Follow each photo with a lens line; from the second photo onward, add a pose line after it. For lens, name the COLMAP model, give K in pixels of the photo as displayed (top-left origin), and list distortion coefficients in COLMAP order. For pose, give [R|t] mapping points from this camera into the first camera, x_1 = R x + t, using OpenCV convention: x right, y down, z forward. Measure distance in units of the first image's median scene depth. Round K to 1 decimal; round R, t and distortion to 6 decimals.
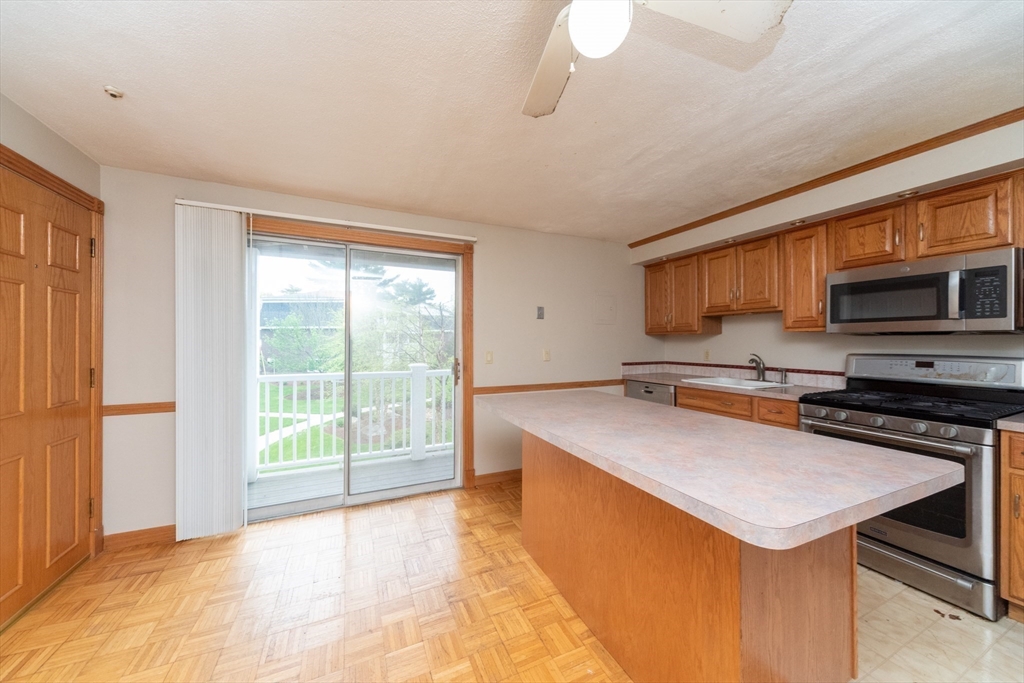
lens RADIAL K [[359.9, 0, 506.4], [0, 359.9, 340.4], [0, 0, 1]] dist [0.002622, -0.001346]
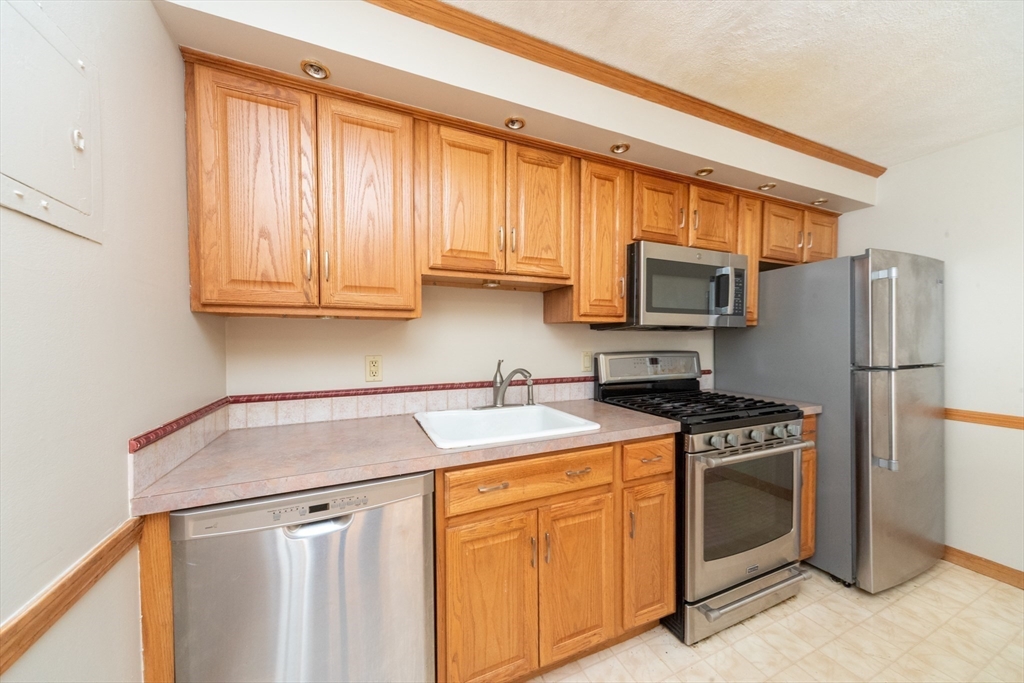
lens RADIAL K [[359.9, 0, 513.0], [0, 359.9, 342.3], [0, 0, 1]] dist [0.002622, -0.001346]
pose [[-0.005737, -0.018010, 0.999821, 0.171830], [-0.004751, 0.999827, 0.017983, 0.001735], [-0.999972, -0.004647, -0.005821, 1.170917]]
